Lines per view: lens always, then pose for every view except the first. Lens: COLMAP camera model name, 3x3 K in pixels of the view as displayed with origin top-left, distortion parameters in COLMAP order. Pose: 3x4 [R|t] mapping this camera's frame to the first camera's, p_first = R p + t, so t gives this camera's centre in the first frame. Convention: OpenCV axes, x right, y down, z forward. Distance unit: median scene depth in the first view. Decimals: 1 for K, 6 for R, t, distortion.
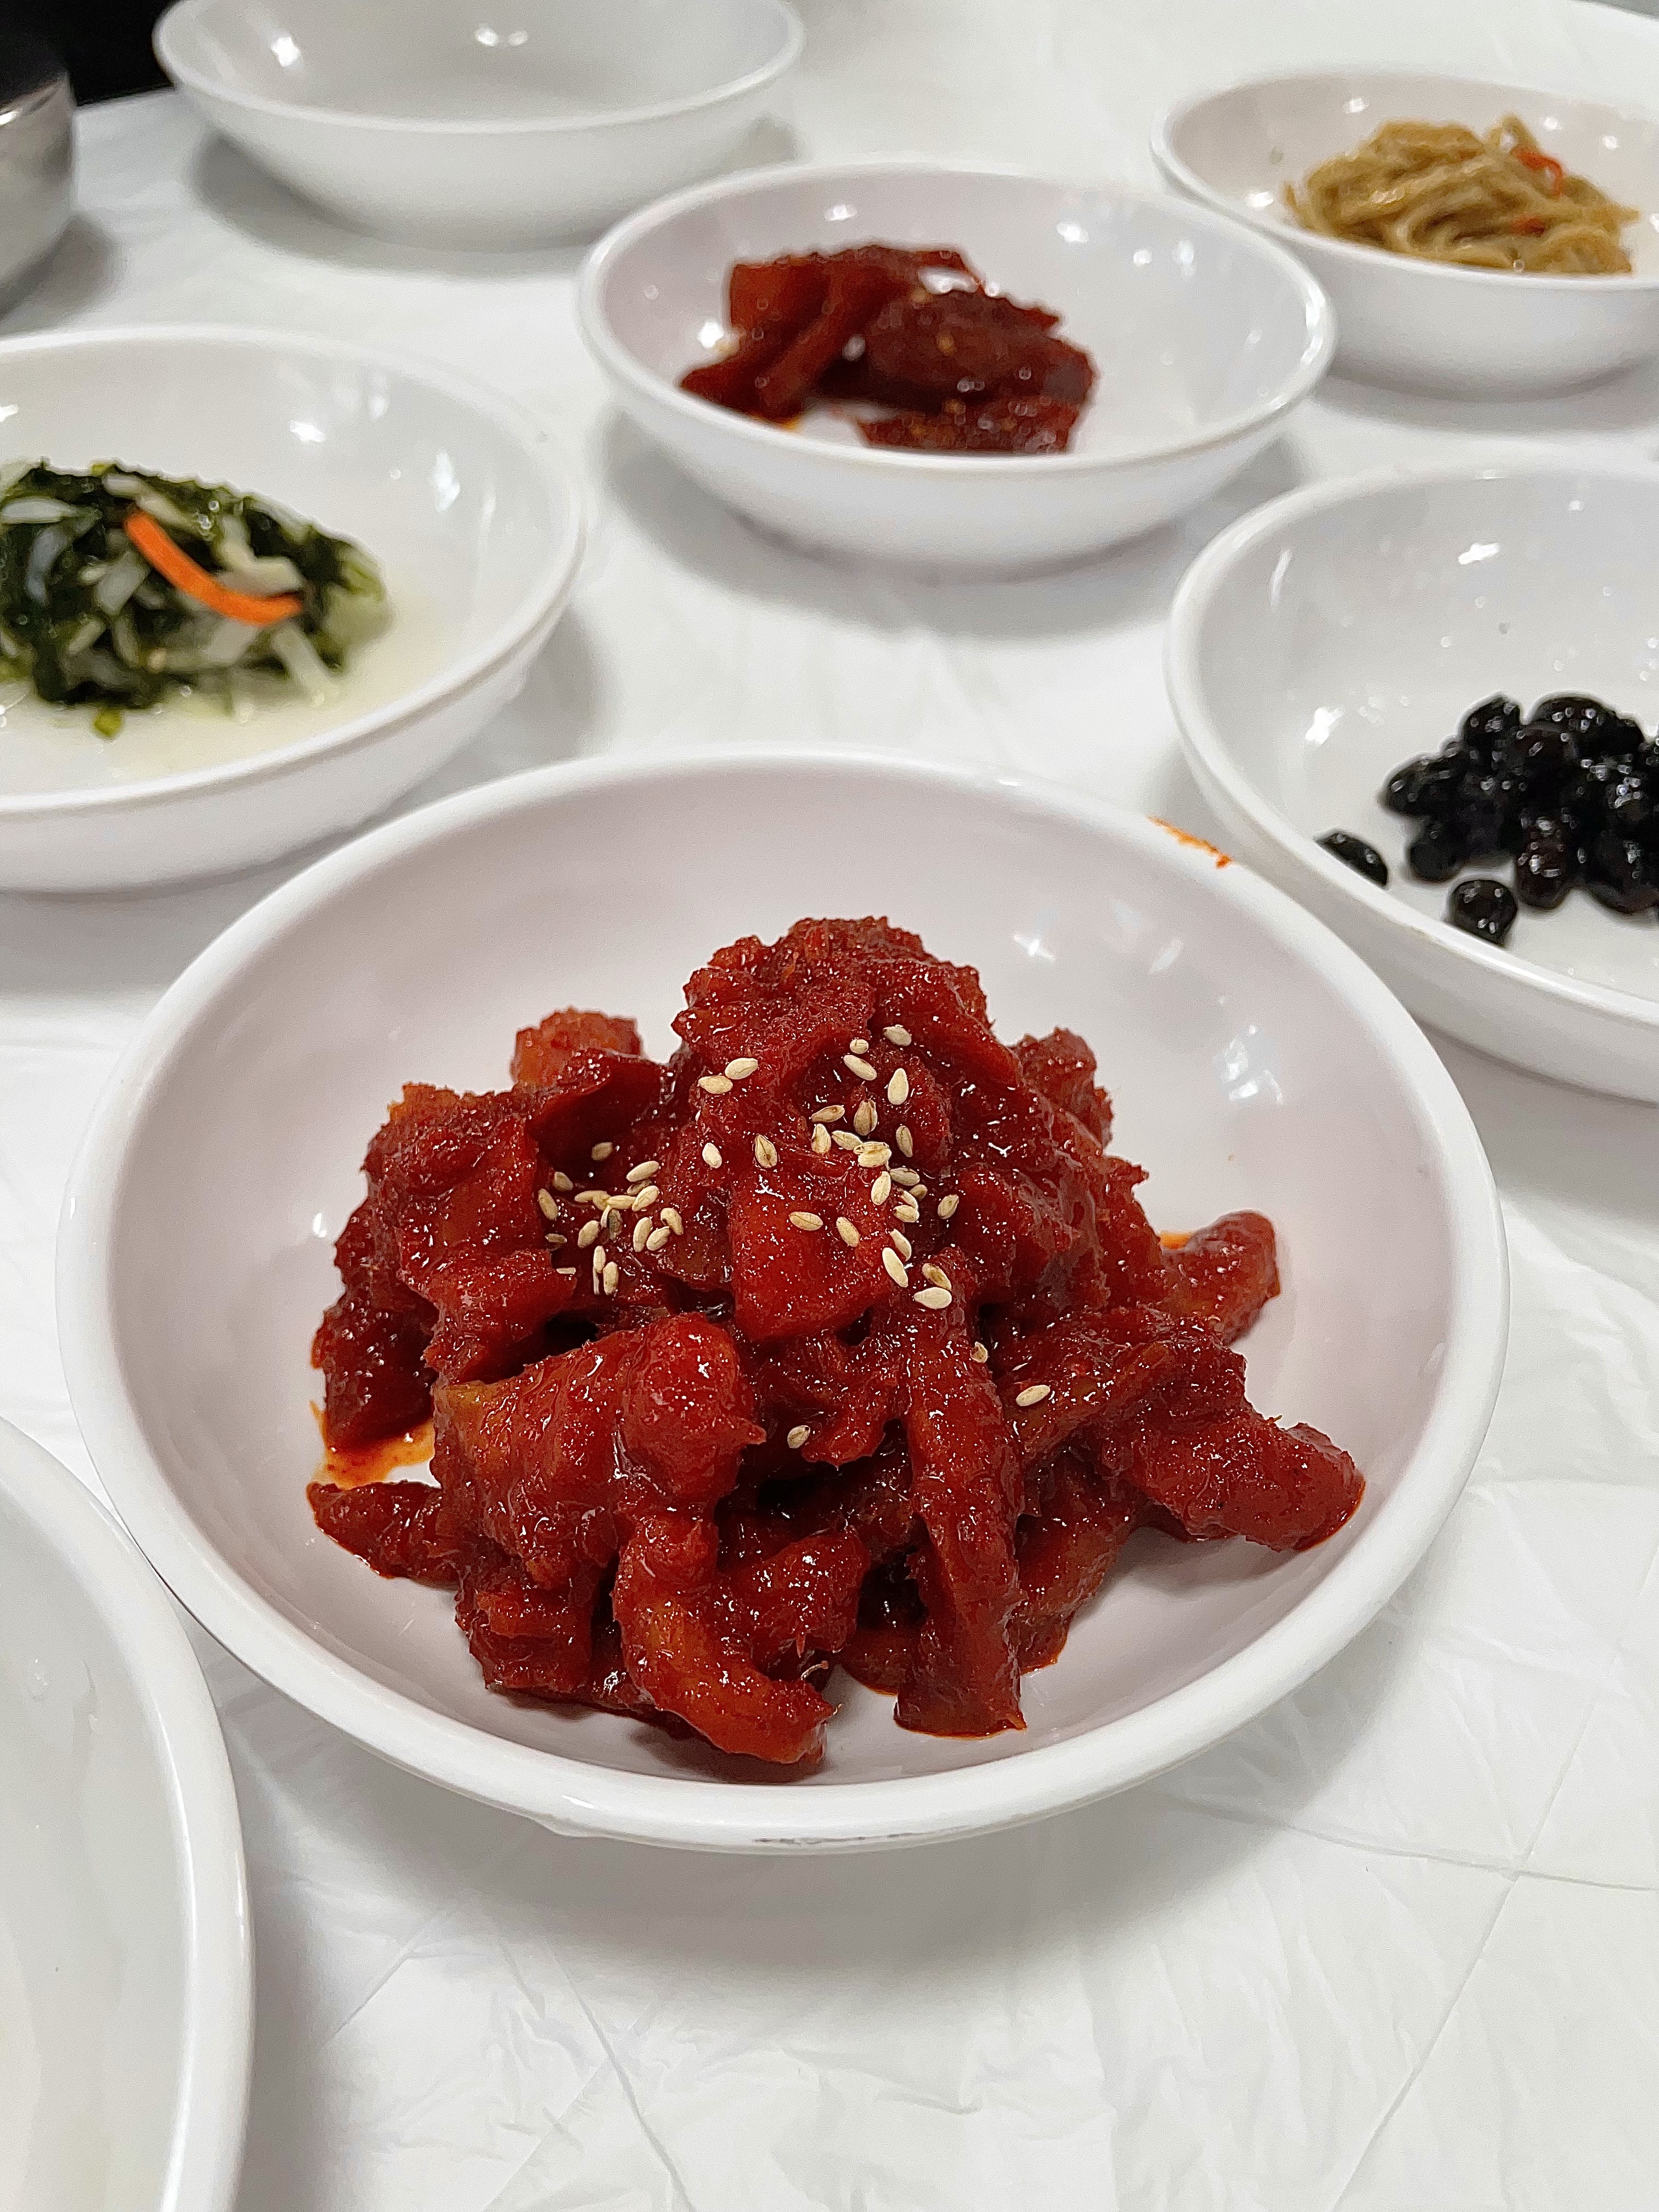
lens RADIAL K [[1658.2, 0, 843.2], [0, 1658.2, 1048.8], [0, 0, 1]] dist [0.013227, -0.048445]
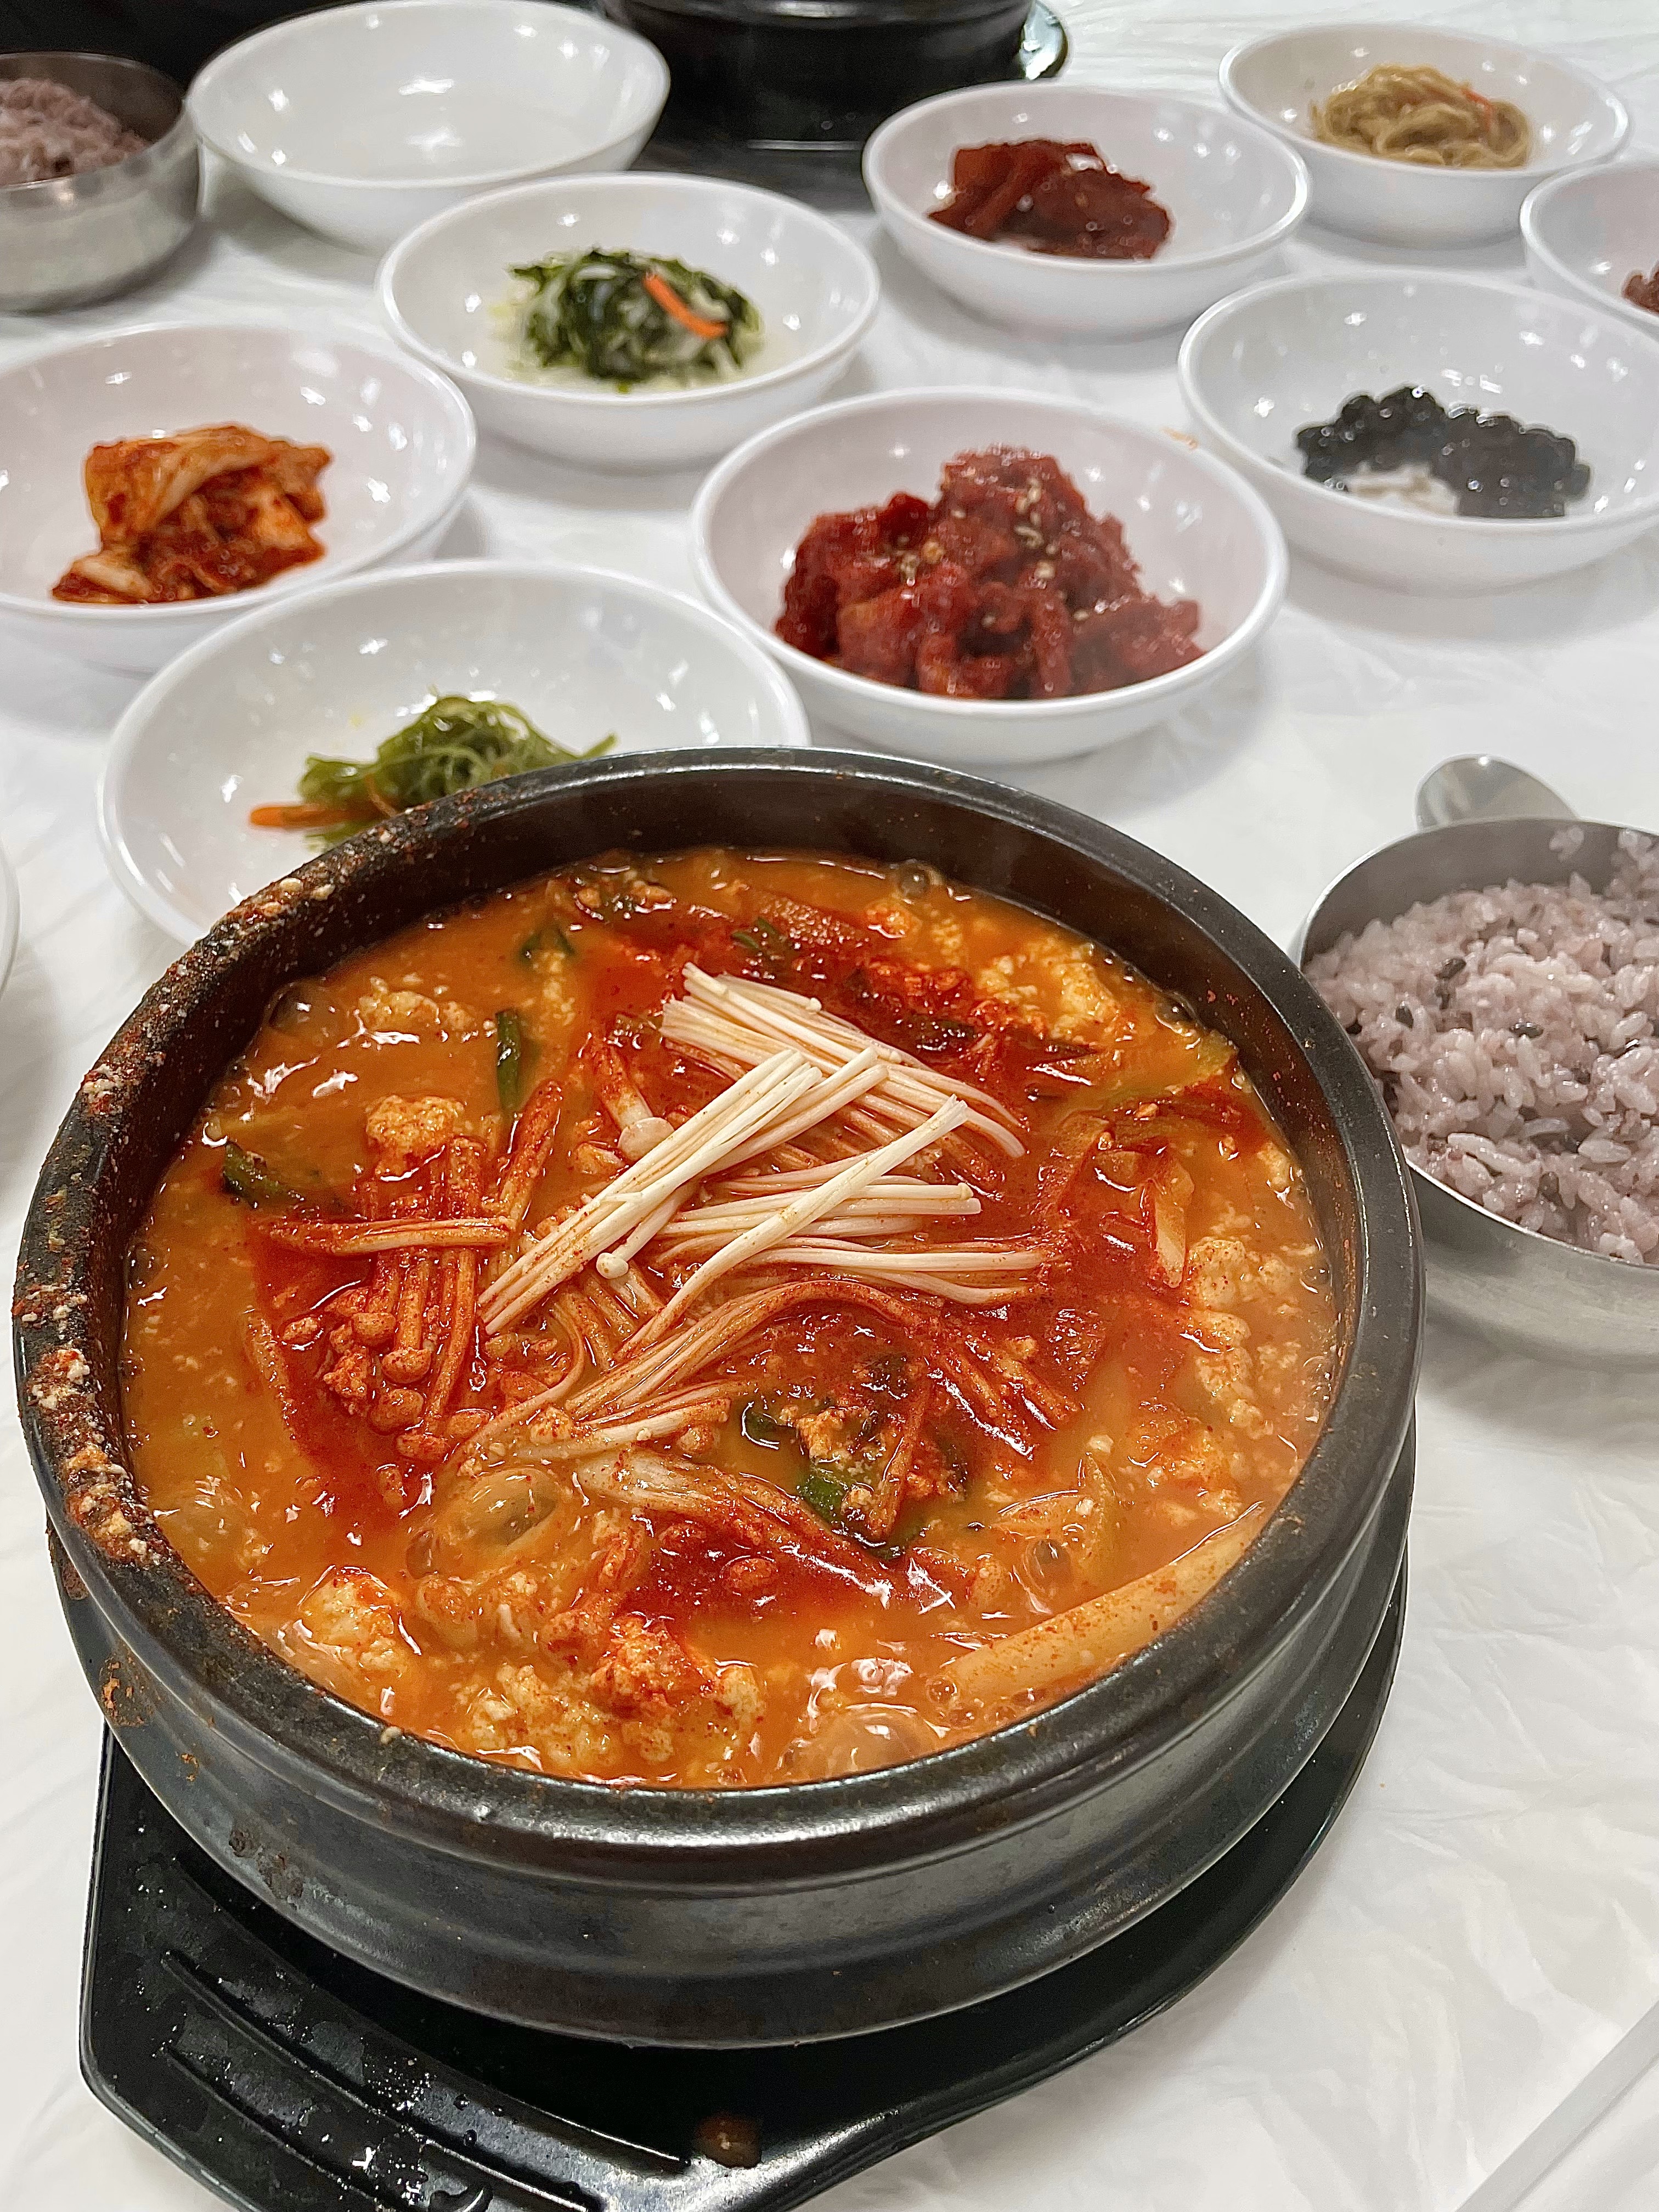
lens RADIAL K [[1658.2, 0, 799.4], [0, 1658.2, 1121.5], [0, 0, 1]] dist [0.013227, -0.048445]
pose [[0.995033, 0.062452, -0.077521, -0.045068], [-0.056027, 0.995019, 0.082457, 0.515789], [0.082284, -0.077704, 0.993575, -1.032688]]
